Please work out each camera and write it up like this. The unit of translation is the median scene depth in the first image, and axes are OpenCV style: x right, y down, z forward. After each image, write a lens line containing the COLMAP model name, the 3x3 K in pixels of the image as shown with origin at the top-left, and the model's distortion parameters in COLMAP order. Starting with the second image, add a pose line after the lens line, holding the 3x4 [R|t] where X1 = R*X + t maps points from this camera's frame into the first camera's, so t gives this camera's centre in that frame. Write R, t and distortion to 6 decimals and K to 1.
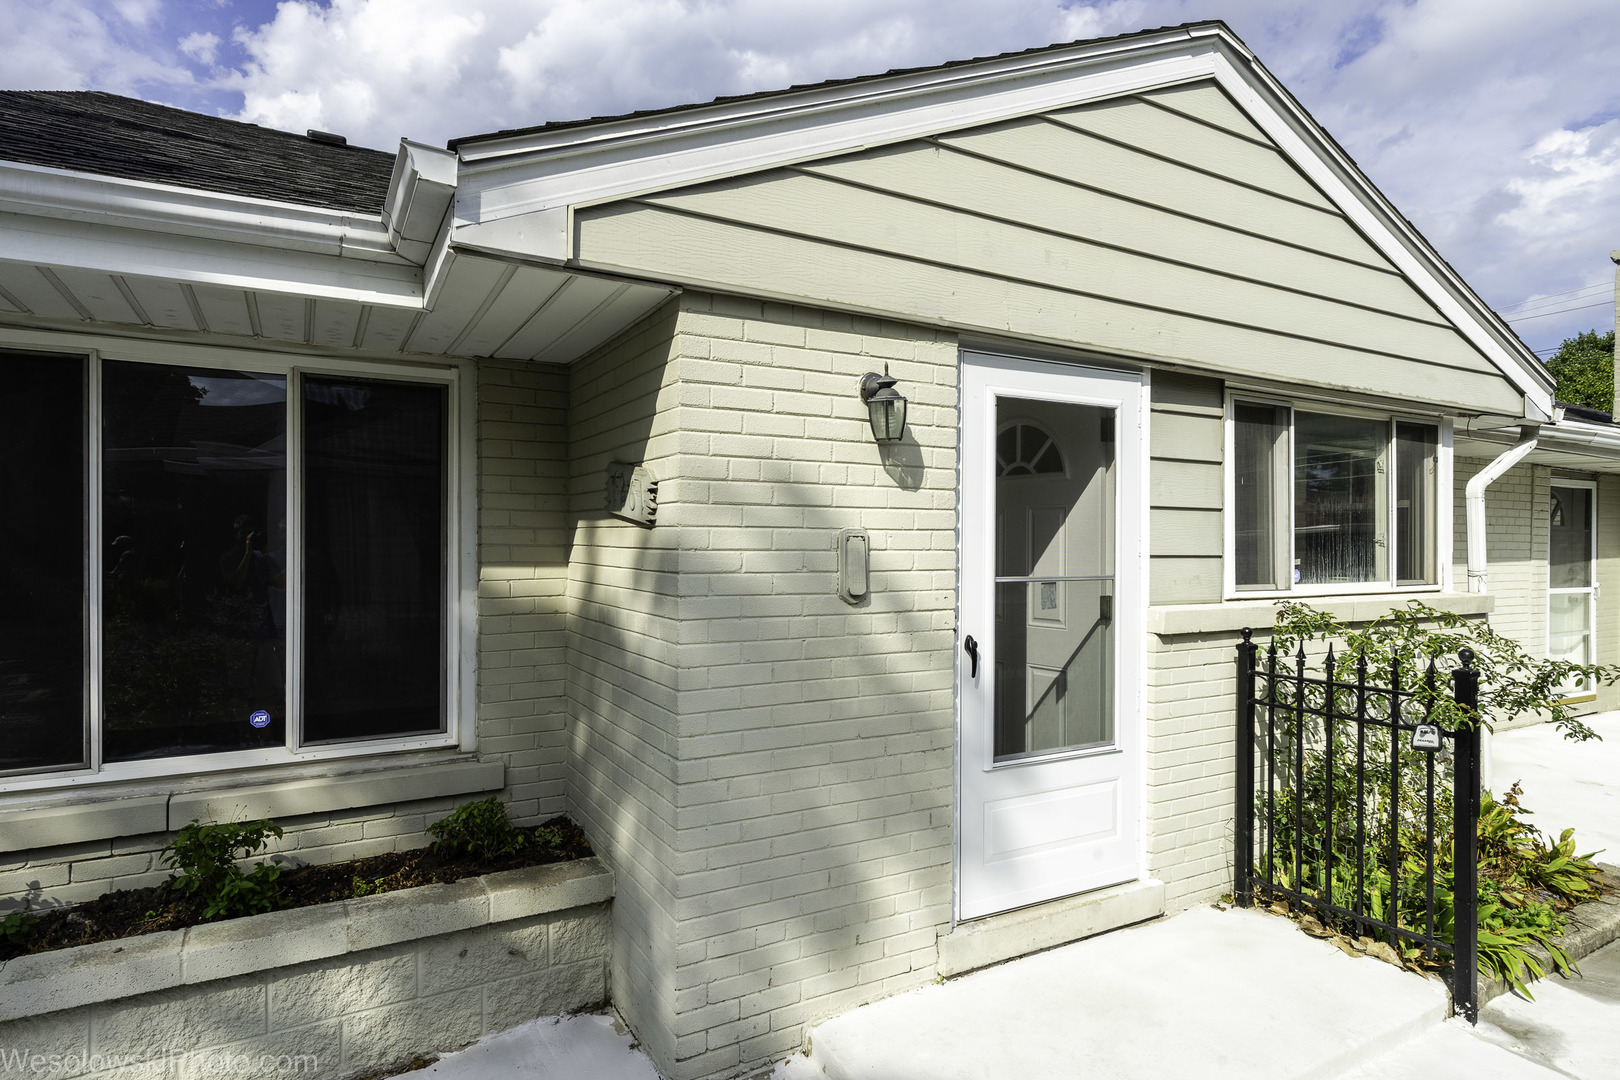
lens RADIAL K [[894.0, 0, 810.2], [0, 894.0, 550.0], [0, 0, 1]] dist [0.003832, 0.000653]
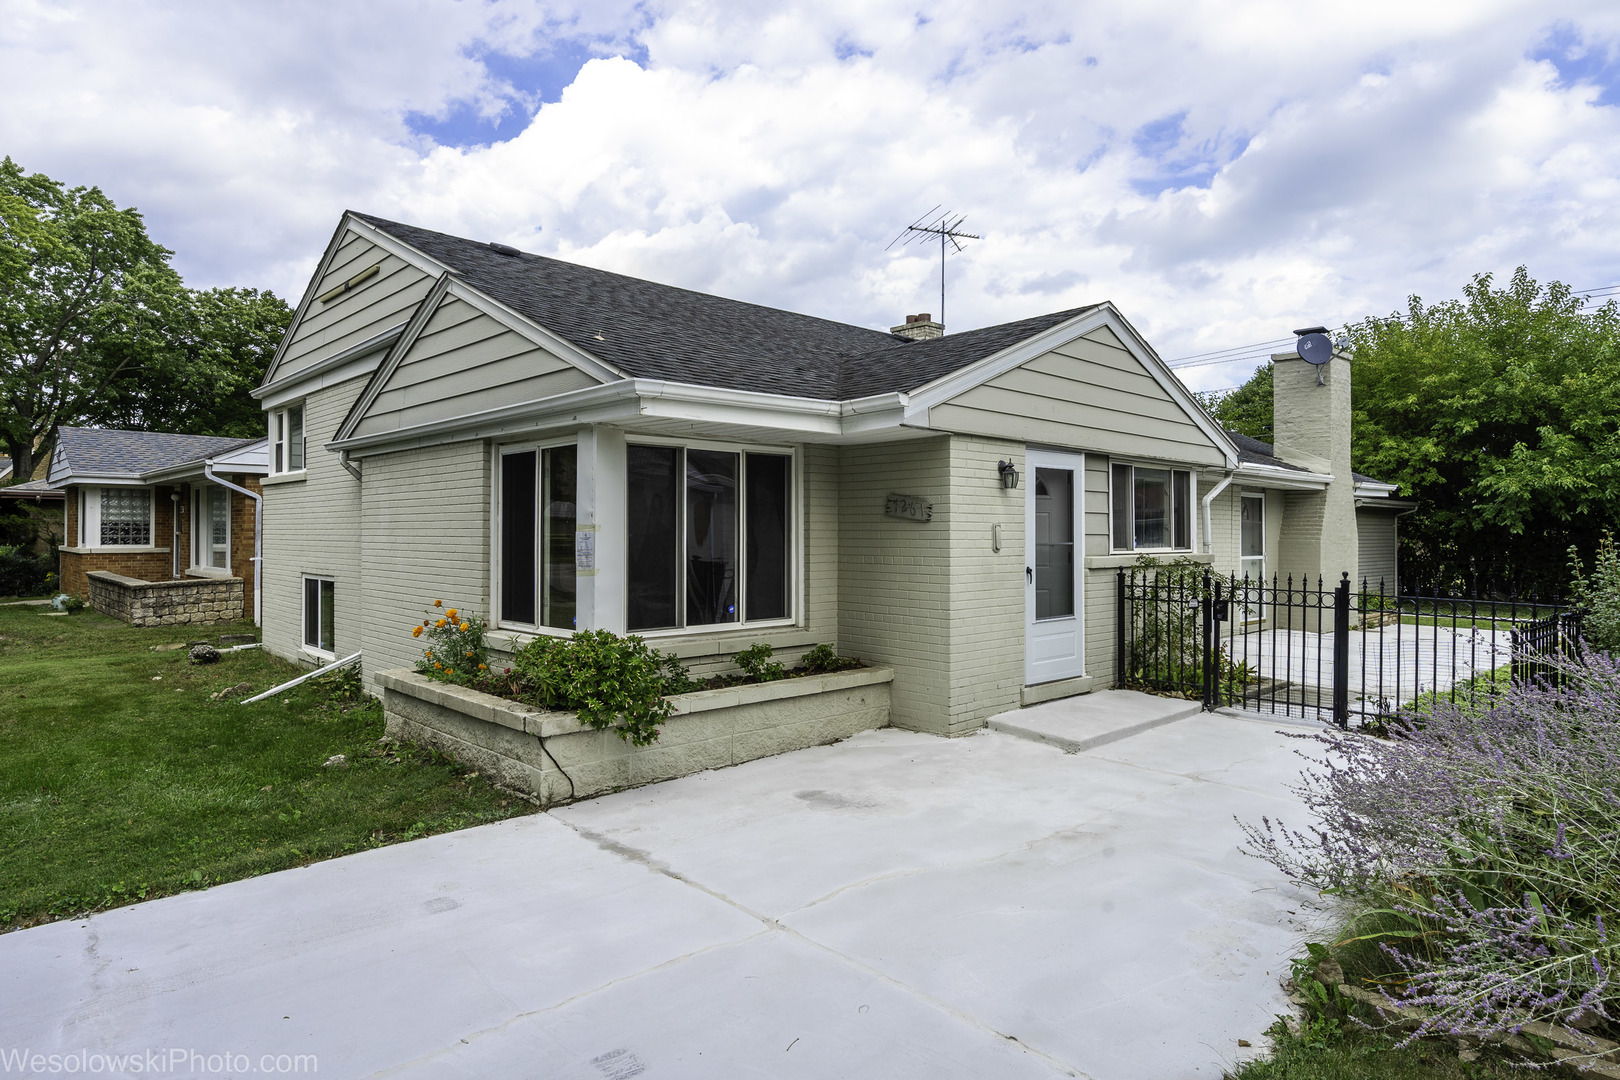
lens RADIAL K [[930.2, 0, 809.6], [0, 930.2, 532.7], [0, 0, 1]] dist [-0.002168, -0.000161]
pose [[0.970008, -0.003551, 0.243045, -0.876526], [0.006402, 0.999920, -0.010945, 0.024609], [-0.242987, 0.012173, 0.969953, -1.127172]]
